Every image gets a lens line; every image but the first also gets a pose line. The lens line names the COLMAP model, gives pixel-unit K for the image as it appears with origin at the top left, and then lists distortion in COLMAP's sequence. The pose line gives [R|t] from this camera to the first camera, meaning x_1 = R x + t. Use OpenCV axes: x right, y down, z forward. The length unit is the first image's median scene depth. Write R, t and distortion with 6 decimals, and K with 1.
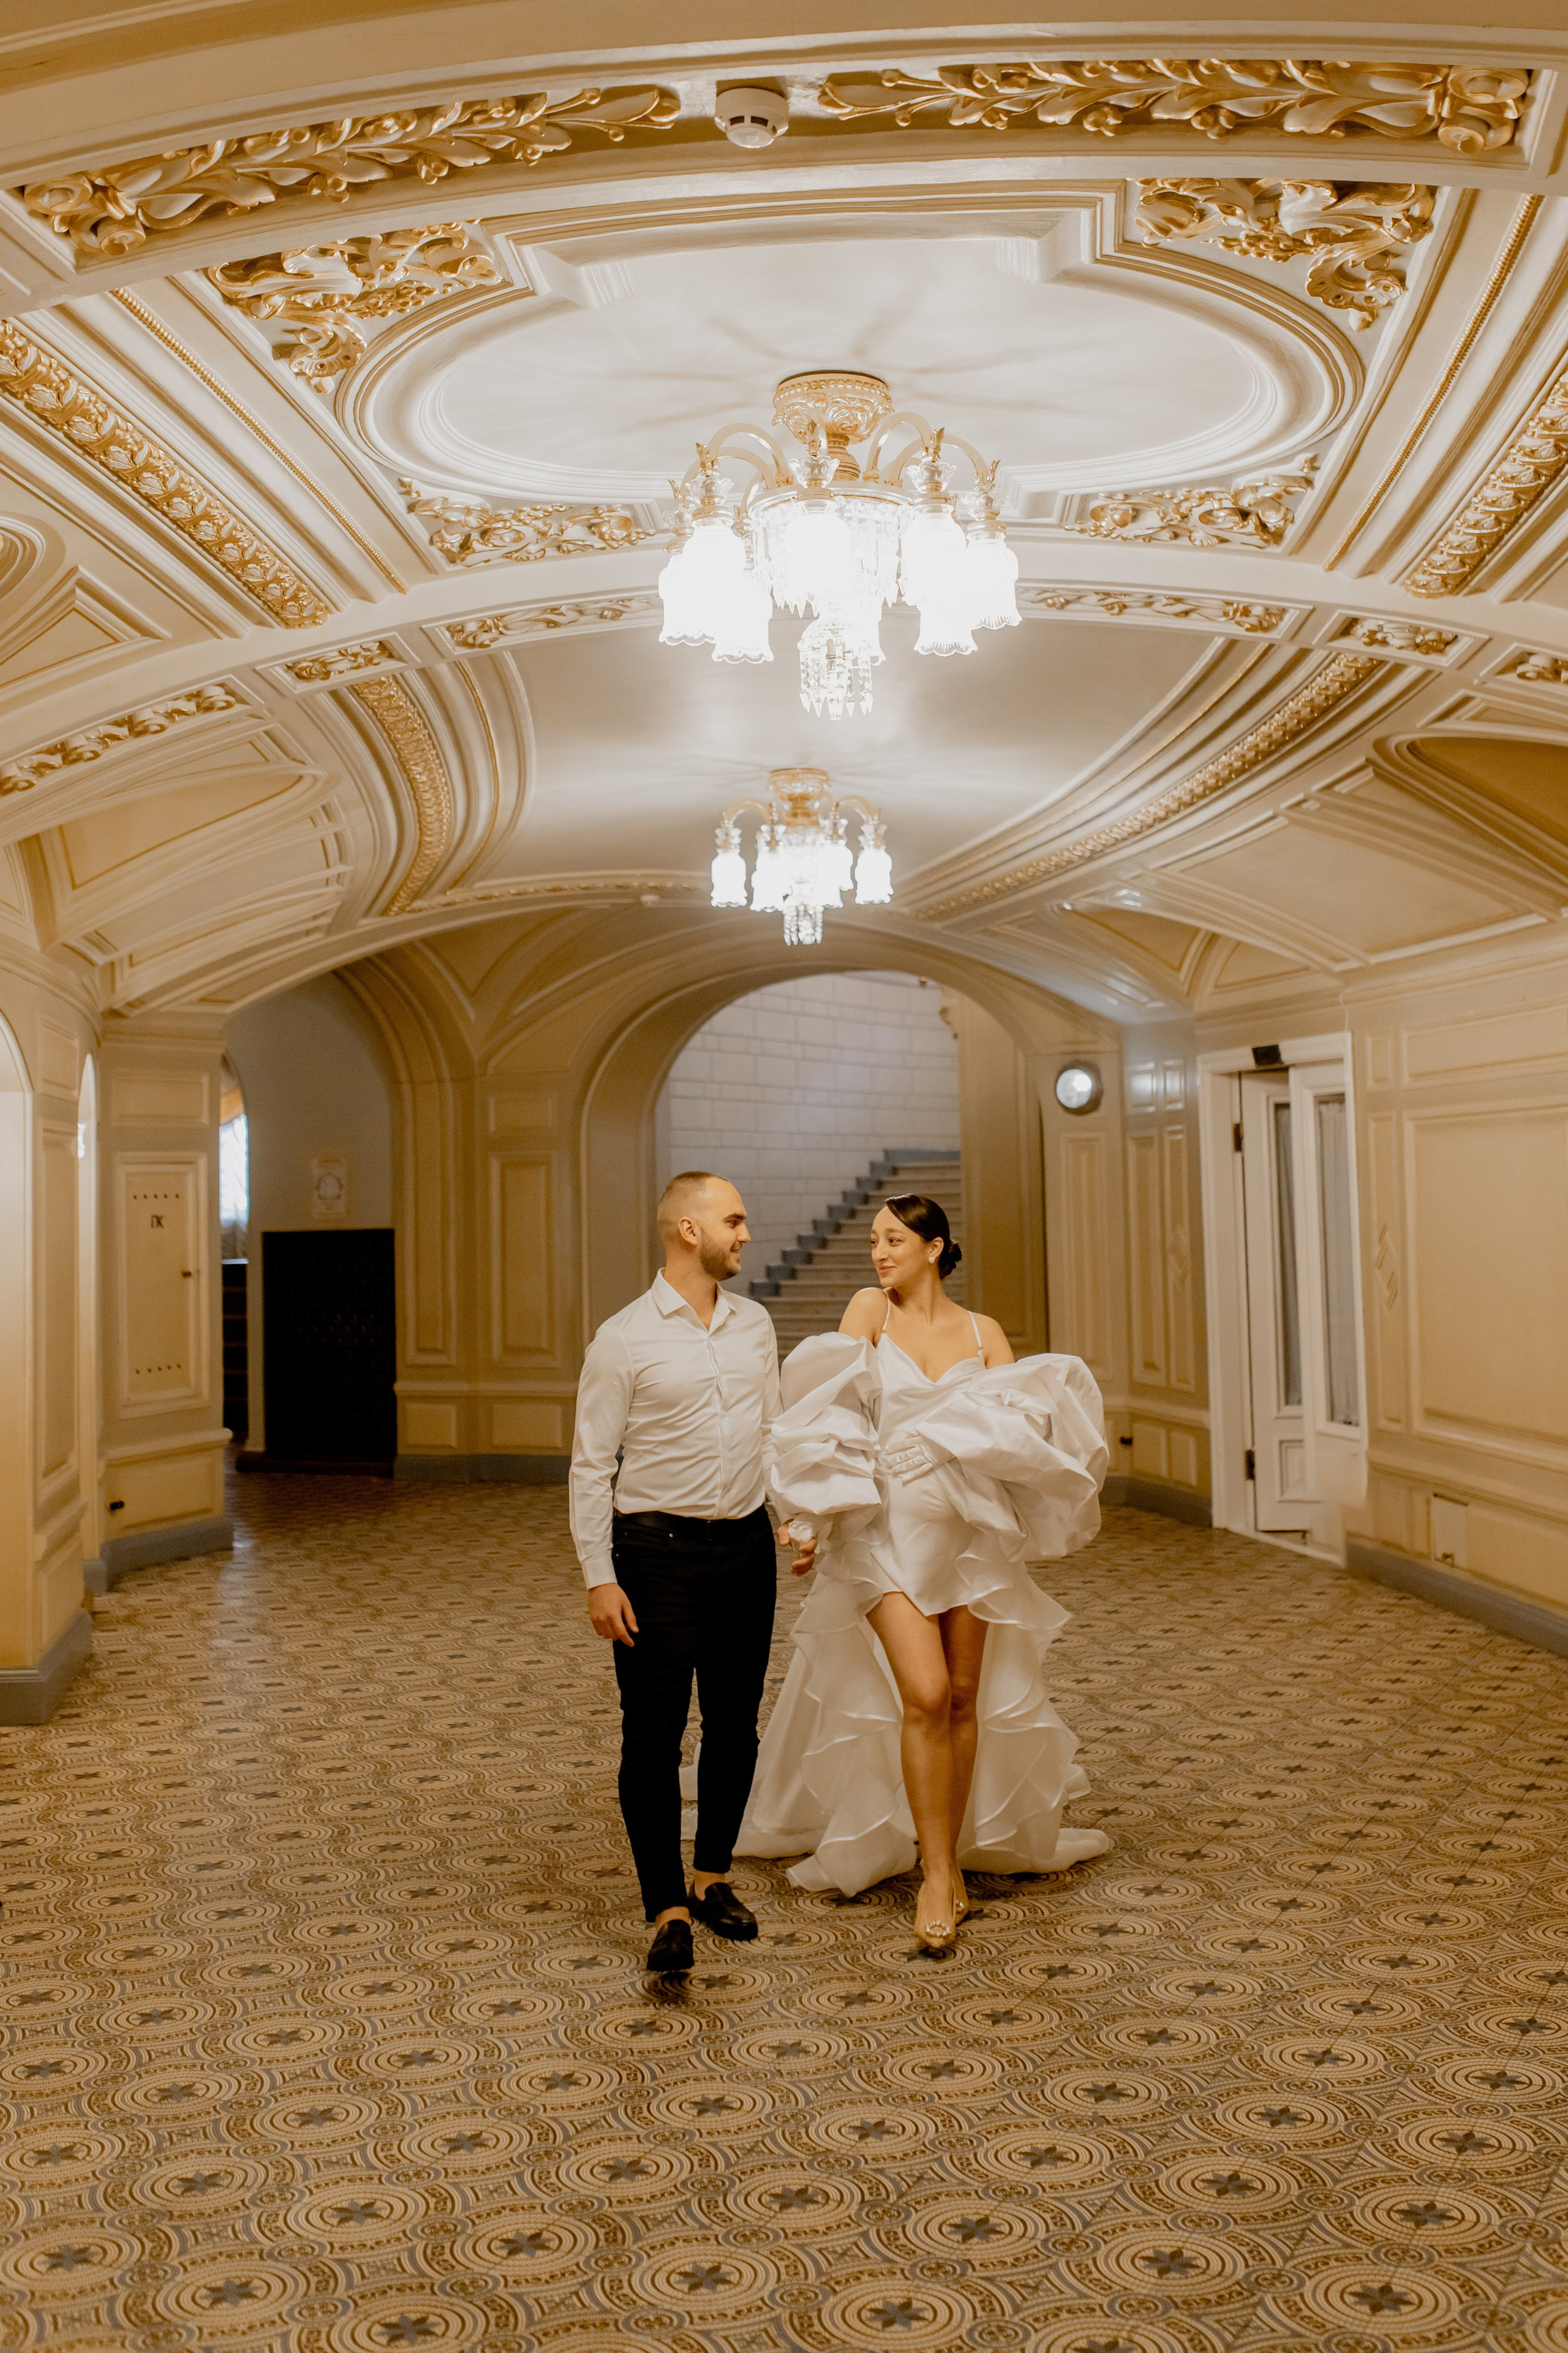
lens RADIAL K [[2155.3, 0, 802.3], [0, 2155.3, 1111.4], [0, 0, 1]] dist [0.002119, -0.001042]
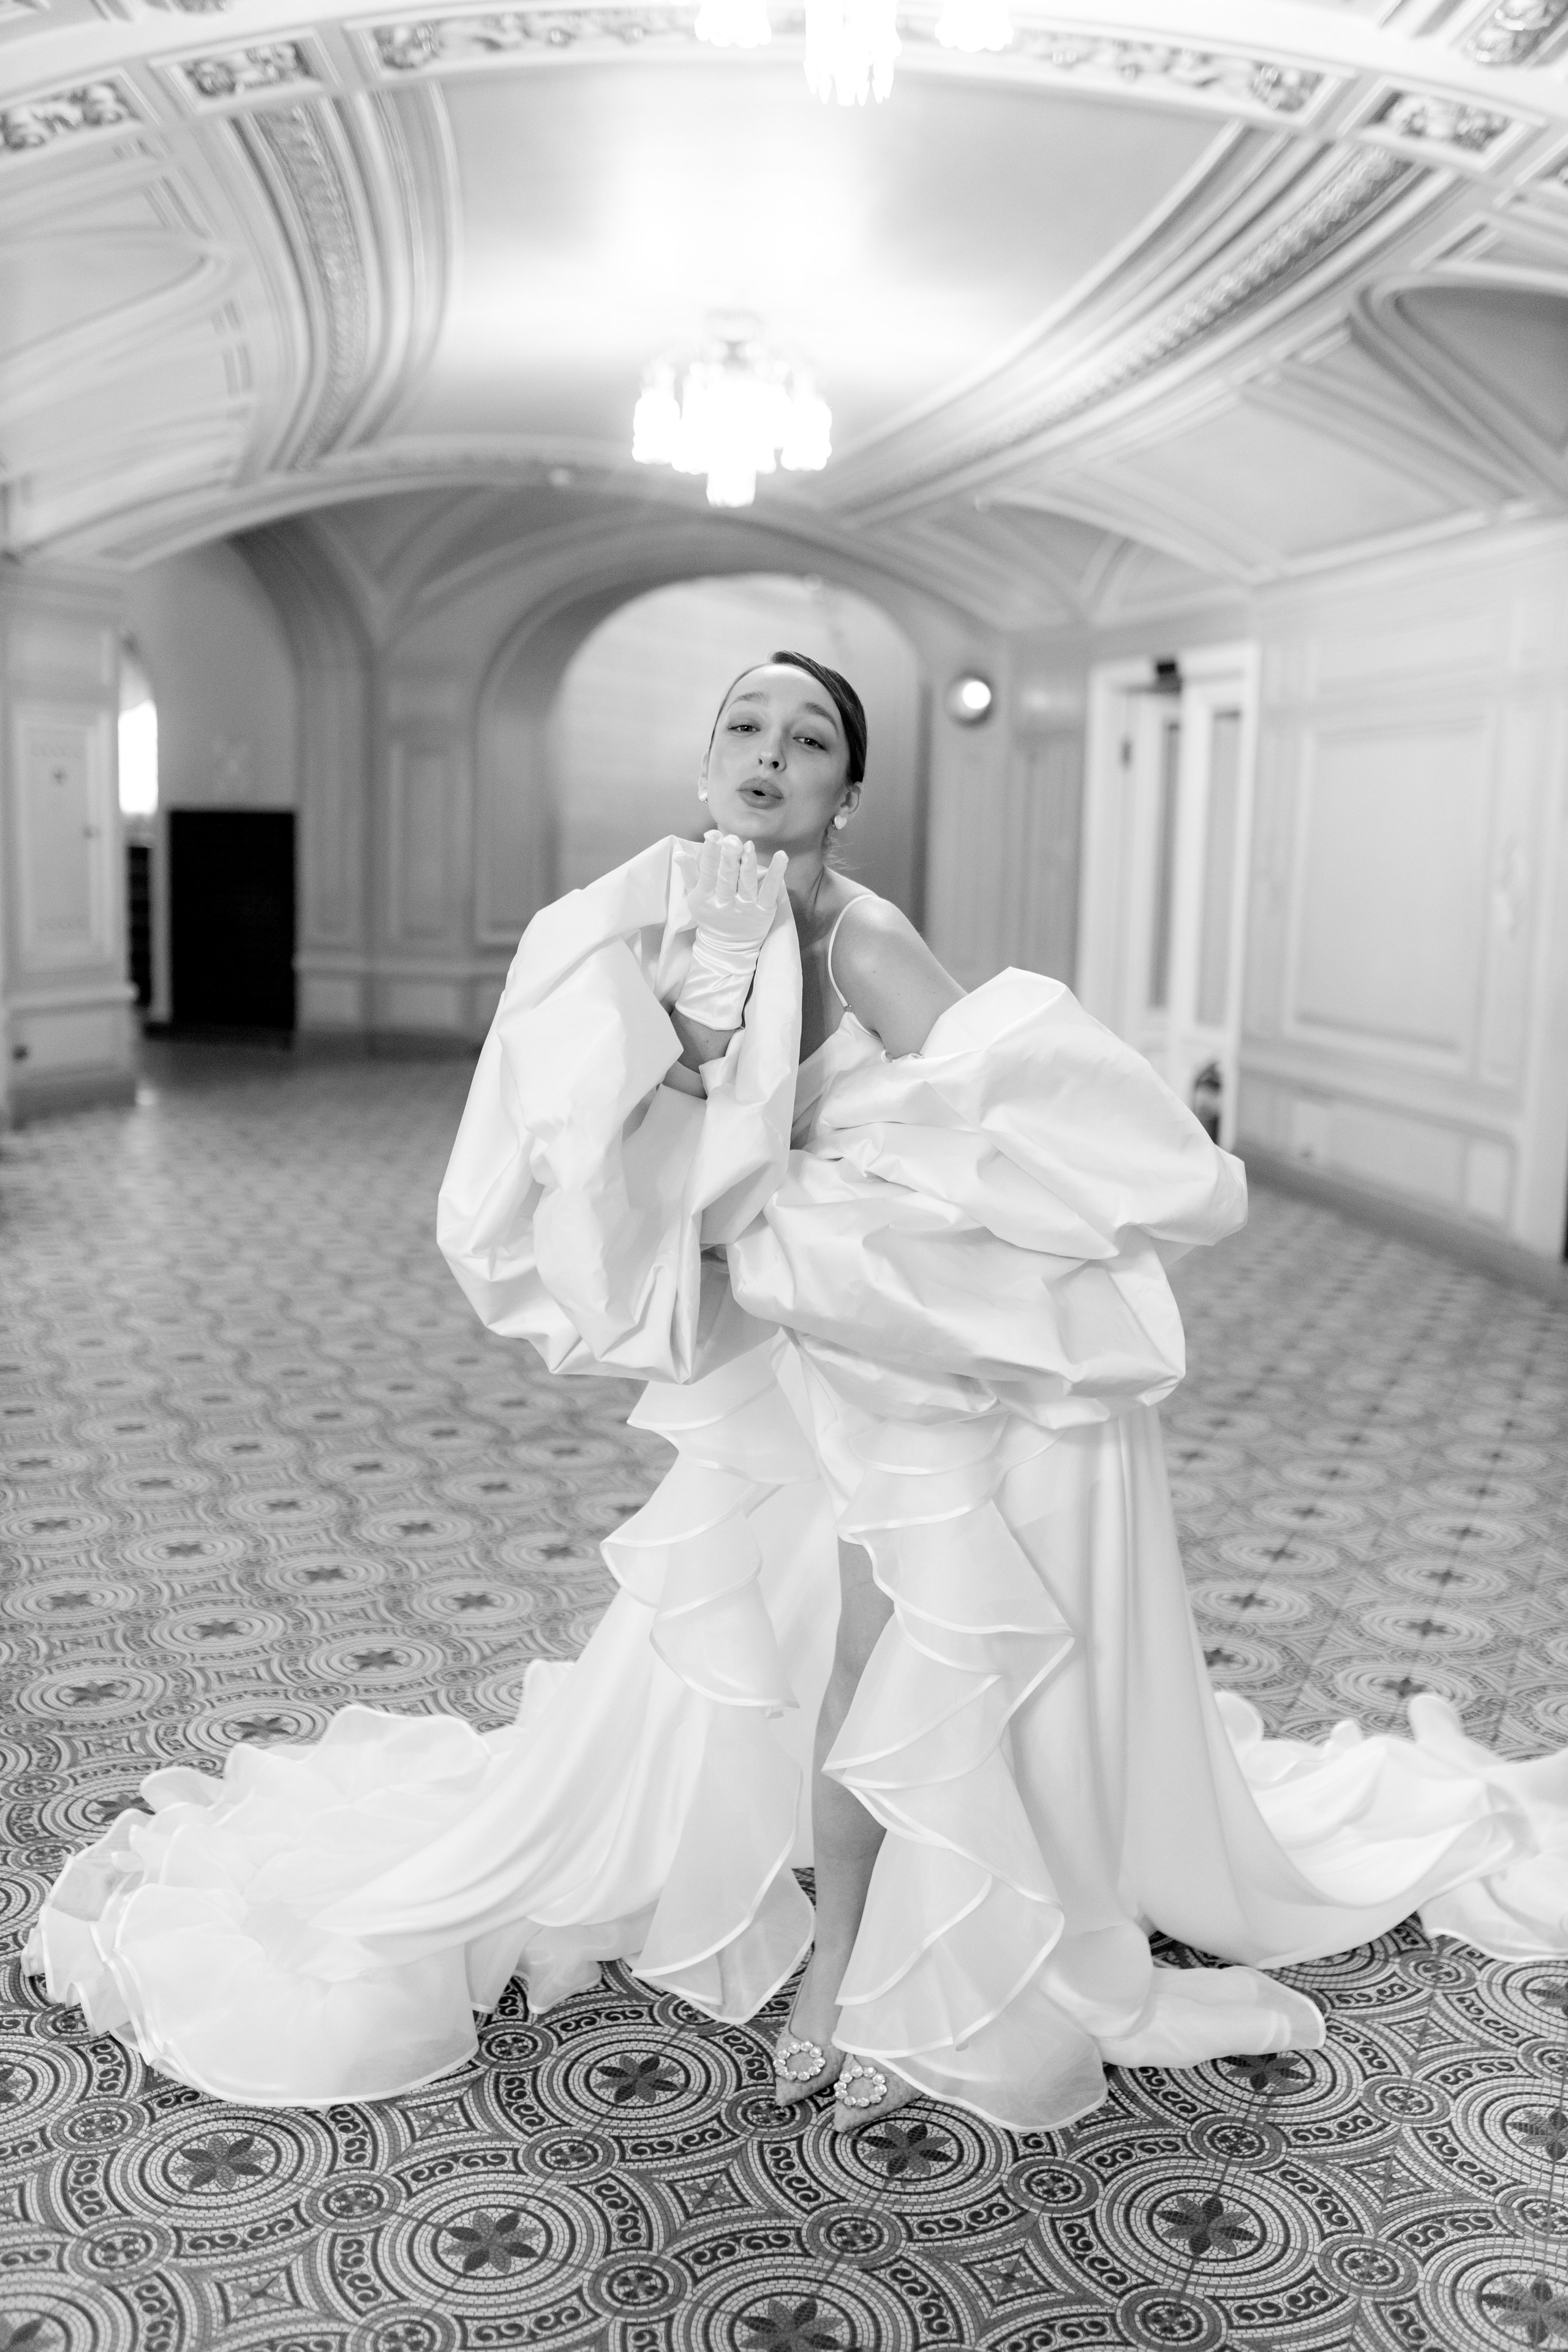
lens RADIAL K [[1937.6, 0, 783.4], [0, 1937.6, 1136.4], [0, 0, 1]] dist [-0.003598, 0.003053]
pose [[0.996865, 0.044322, 0.065547, -0.031199], [-0.055957, 0.980582, 0.187959, 0.057285], [-0.055943, -0.191038, 0.979987, 0.139654]]
